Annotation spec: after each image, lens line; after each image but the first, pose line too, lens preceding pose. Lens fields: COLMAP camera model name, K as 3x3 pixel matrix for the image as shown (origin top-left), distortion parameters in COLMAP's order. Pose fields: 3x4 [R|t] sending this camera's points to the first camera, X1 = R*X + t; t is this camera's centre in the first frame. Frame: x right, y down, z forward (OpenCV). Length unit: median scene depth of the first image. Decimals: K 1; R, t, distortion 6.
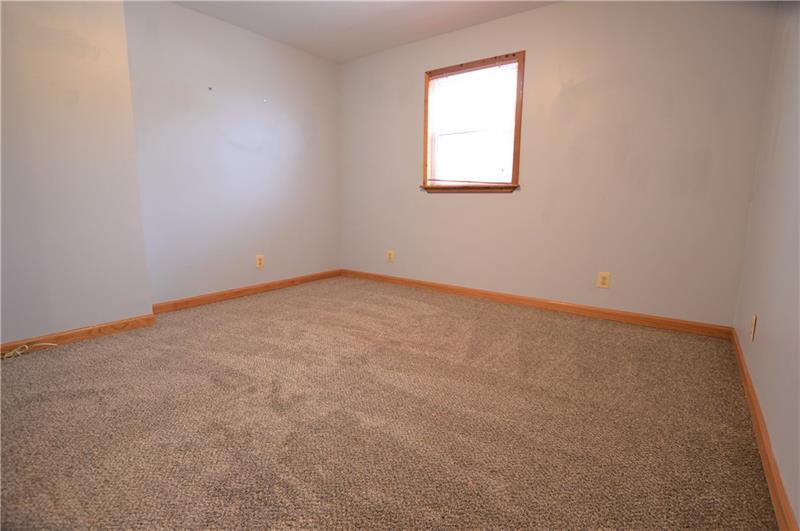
lens RADIAL K [[390.4, 0, 400.0], [0, 390.4, 265.5], [0, 0, 1]] dist [-0.047561, 0.000030]
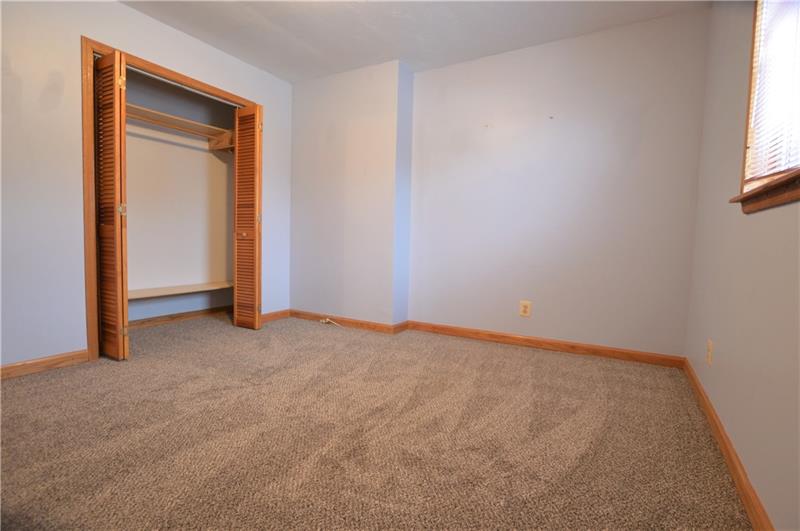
lens RADIAL K [[383.9, 0, 400.0], [0, 383.9, 265.5], [0, 0, 1]] dist [-0.022298, -0.000390]
pose [[0.113408, 0.056750, -0.991926, 0.609797], [-0.179183, 0.983166, 0.035762, -0.120262], [0.977257, 0.173680, 0.121668, 0.897709]]
